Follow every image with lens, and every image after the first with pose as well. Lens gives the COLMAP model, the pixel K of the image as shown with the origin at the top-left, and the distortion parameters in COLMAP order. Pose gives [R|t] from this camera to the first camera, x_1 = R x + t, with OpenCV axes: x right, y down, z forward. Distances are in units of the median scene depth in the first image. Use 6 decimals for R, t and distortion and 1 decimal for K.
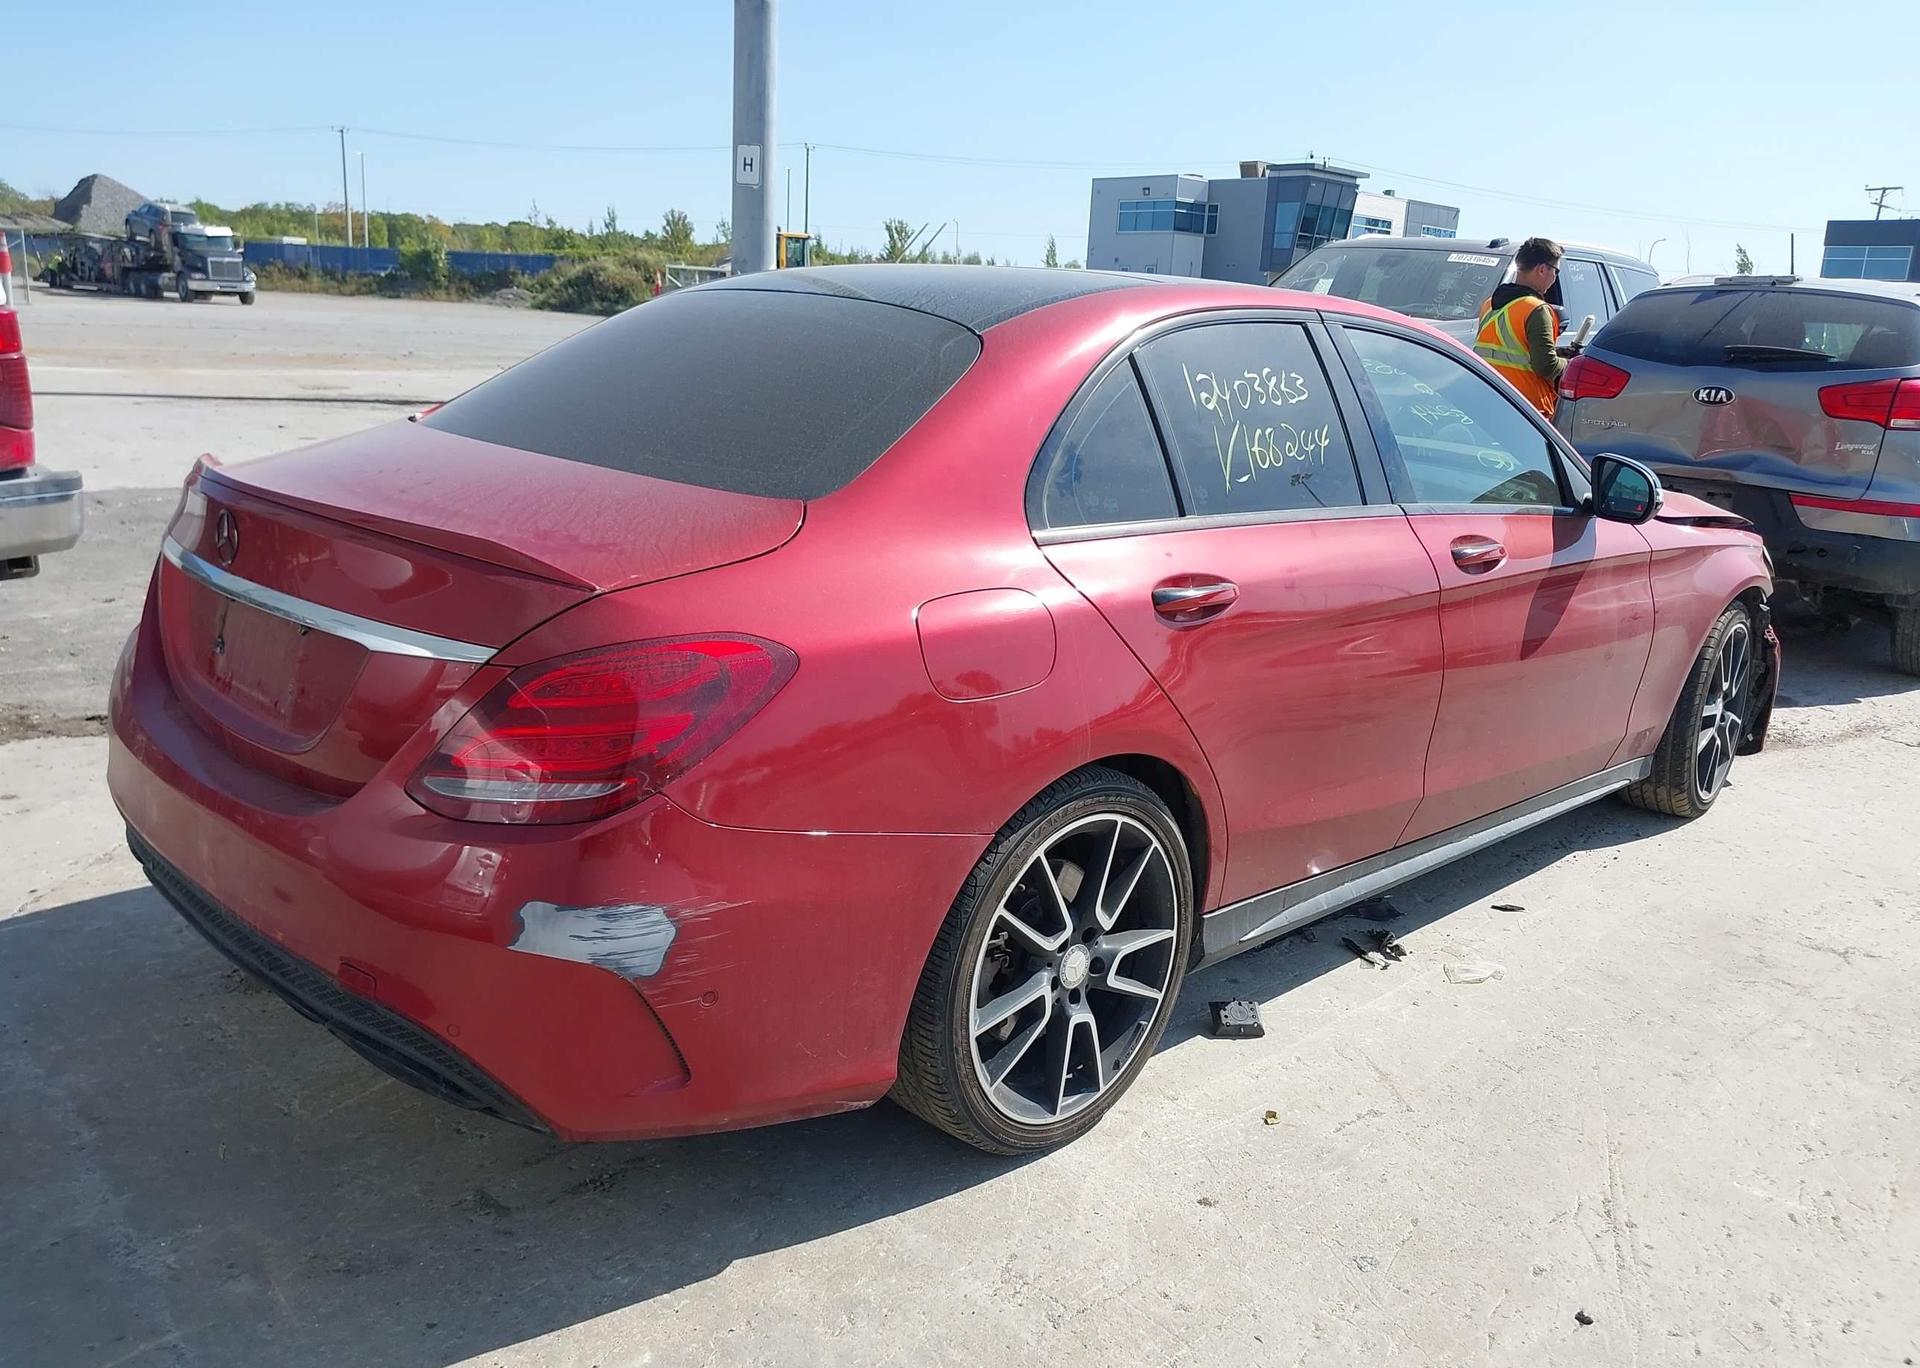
lens RADIAL K [[1520.1, 0, 950.2], [0, 1520.1, 705.0], [0, 0, 1]] dist [0.019584, -0.028911]
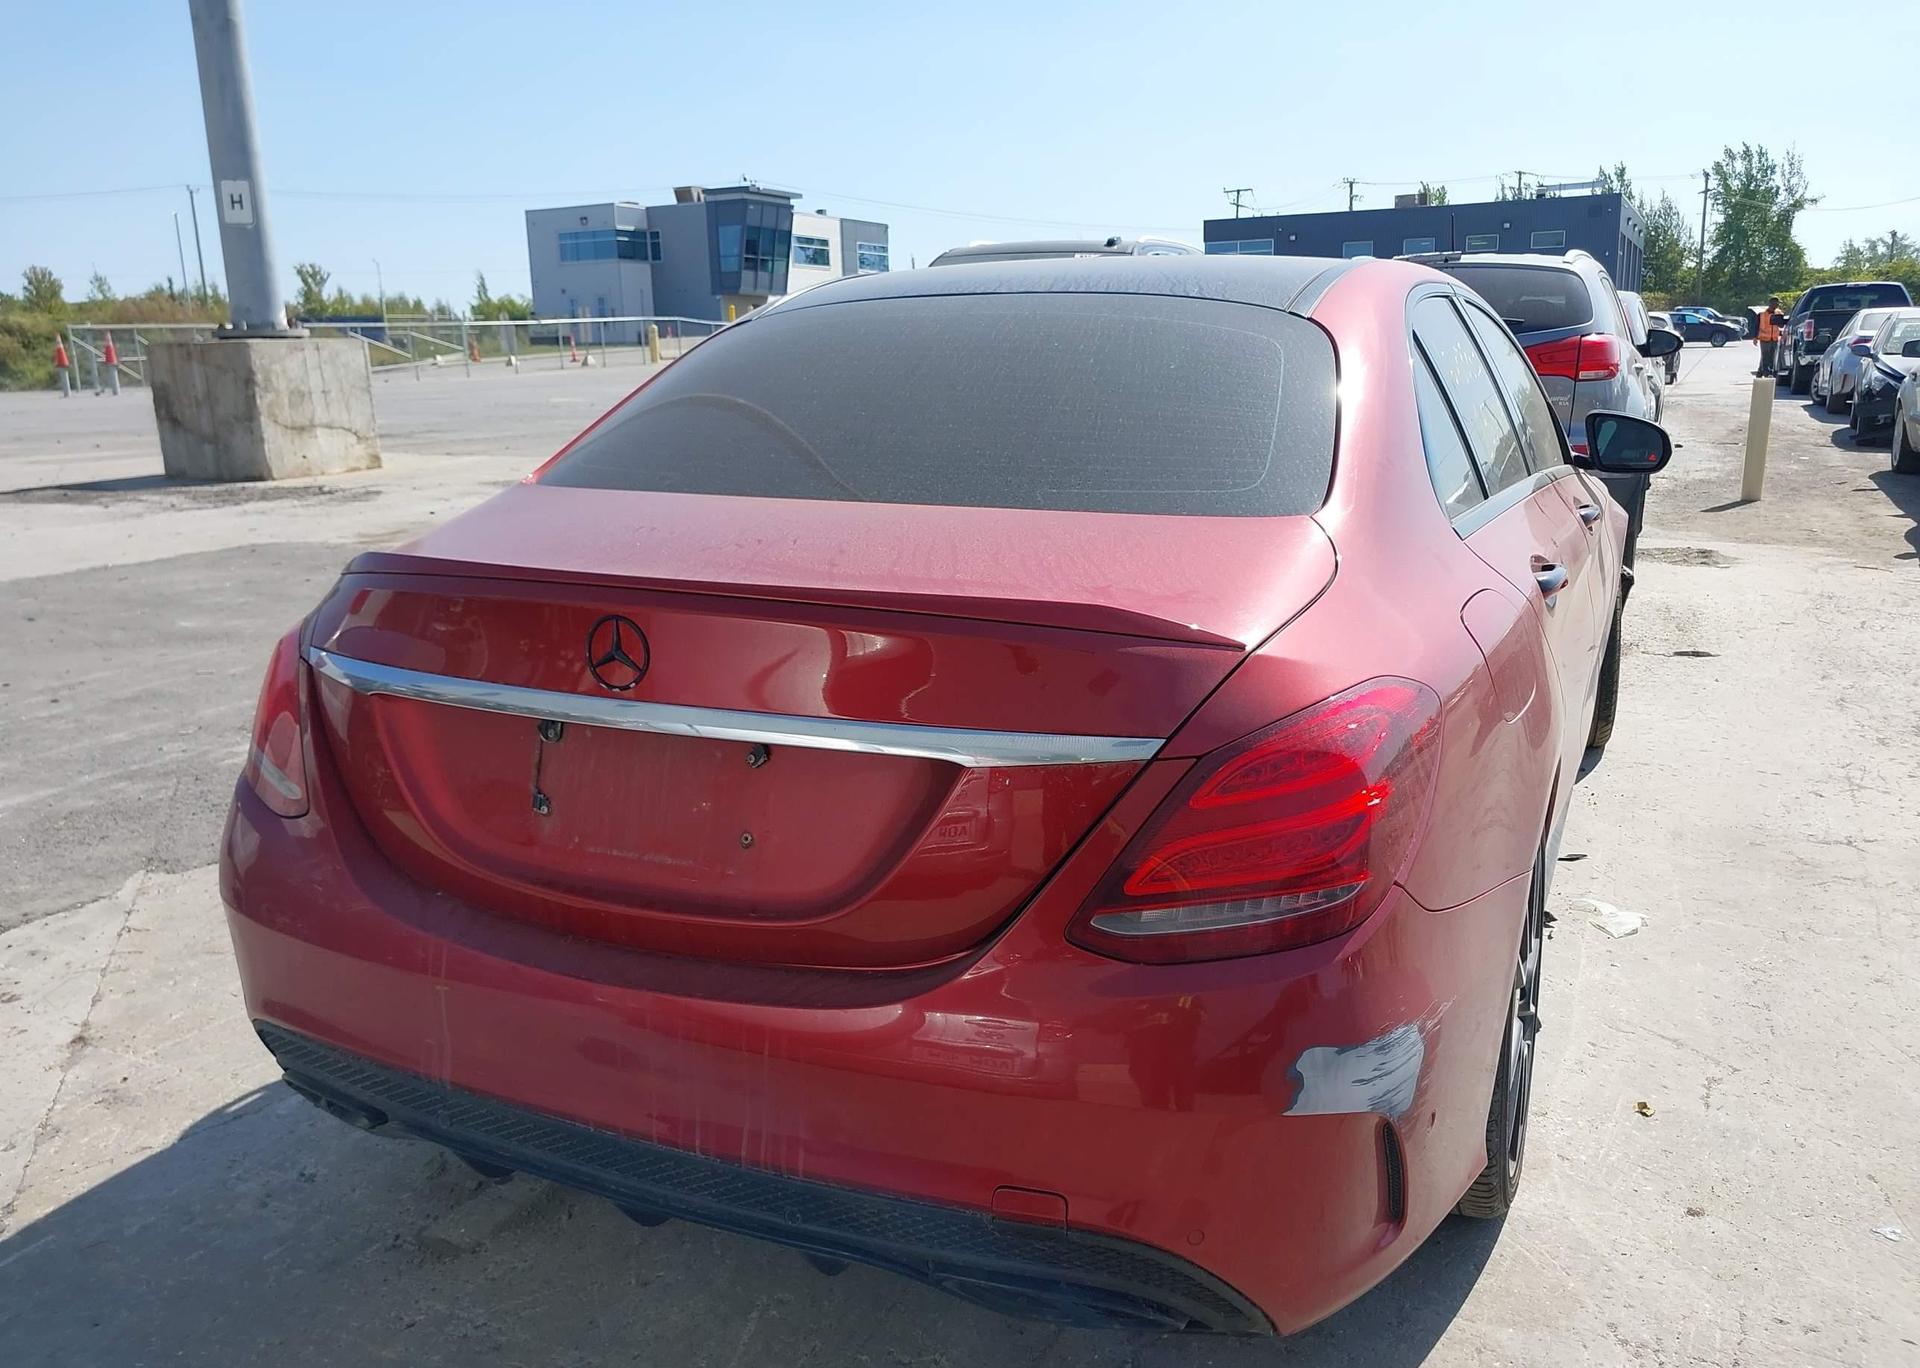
lens RADIAL K [[1520.1, 0, 956.2], [0, 1520.1, 714.6], [0, 0, 1]] dist [0.019584, -0.028911]
pose [[0.935503, -0.147871, 0.320888, -0.421004], [0.151077, 0.988408, 0.015034, -0.050372], [-0.319391, 0.034414, 0.946998, 0.195339]]
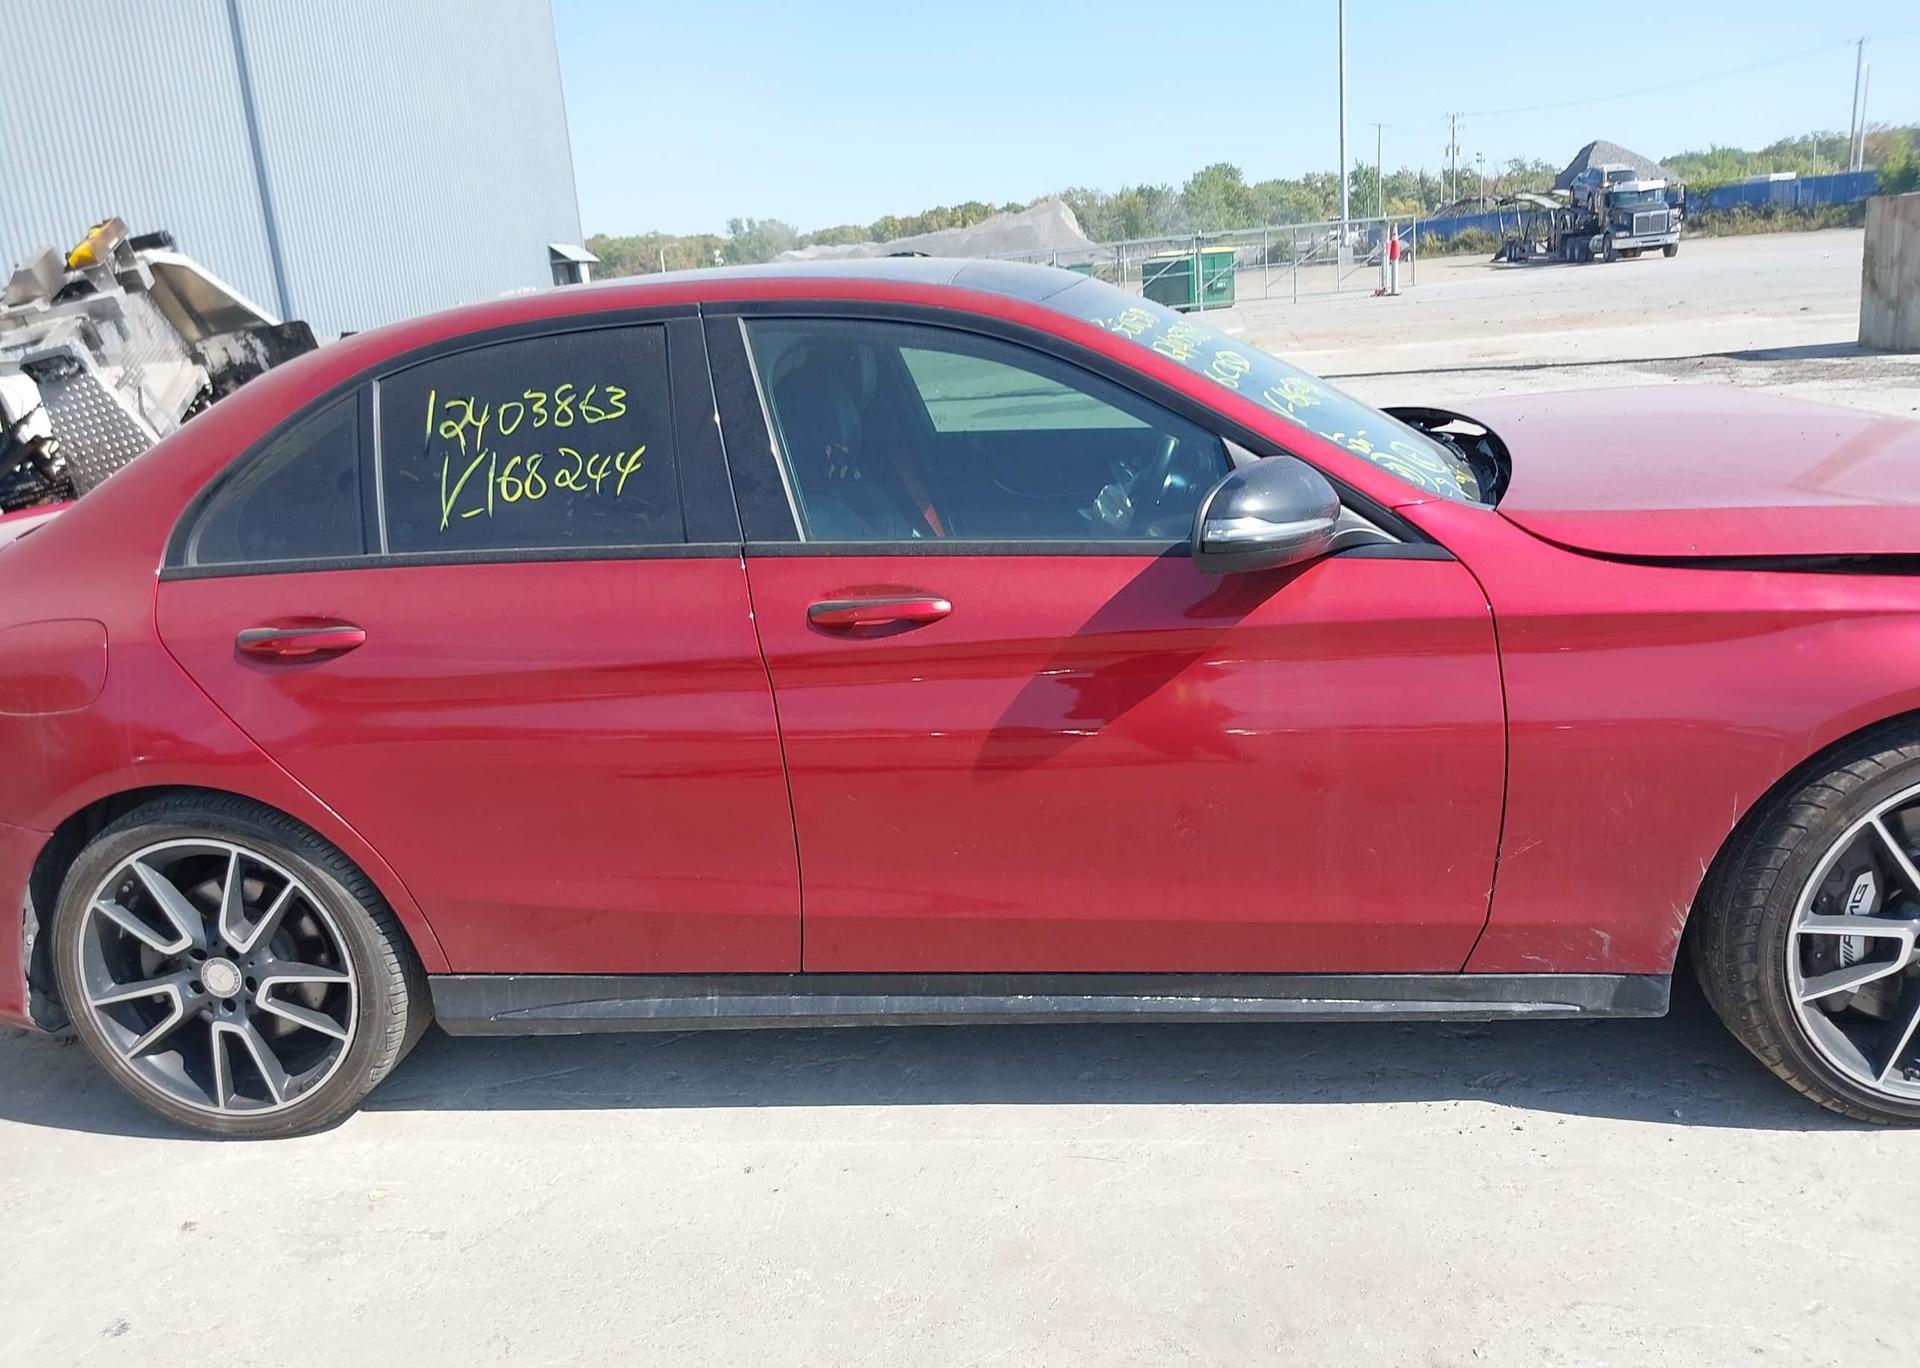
lens RADIAL K [[1520.1, 0, 931.3], [0, 1520.1, 738.6], [0, 0, 1]] dist [0.019584, -0.028911]
pose [[0.617147, 0.124364, -0.776958, 1.018999], [-0.085871, 0.992178, 0.090604, -0.114573], [0.782148, 0.010802, 0.622999, 0.610513]]
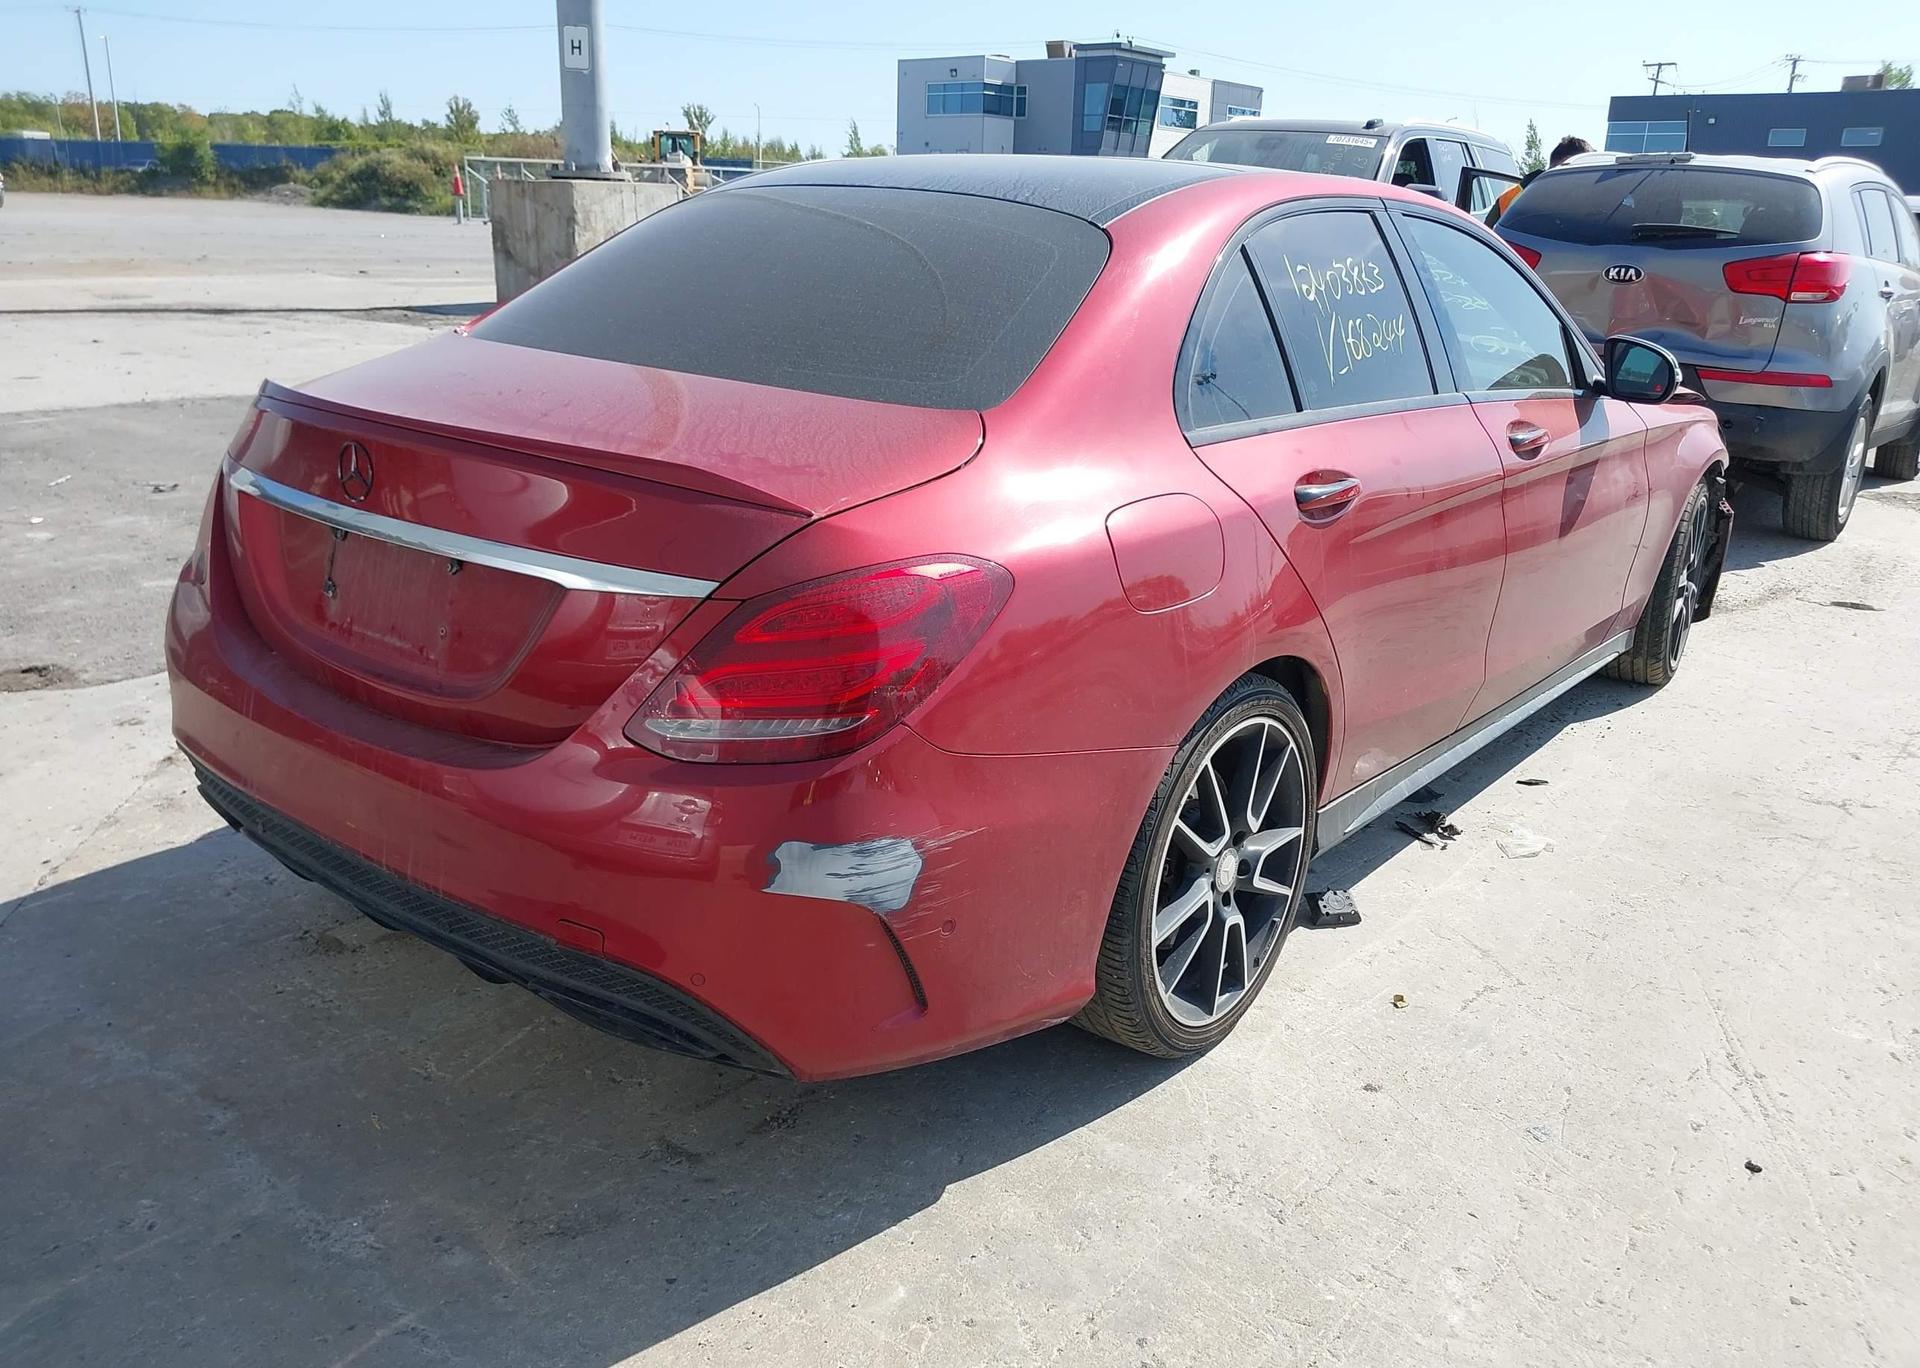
lens RADIAL K [[1520.1, 0, 956.2], [0, 1520.1, 710.3], [0, 0, 1]] dist [0.019584, -0.028911]
pose [[0.991982, -0.055213, 0.113685, -0.171949], [0.047054, 0.996204, 0.073236, -0.012400], [-0.117297, -0.067299, 0.990814, 0.027681]]
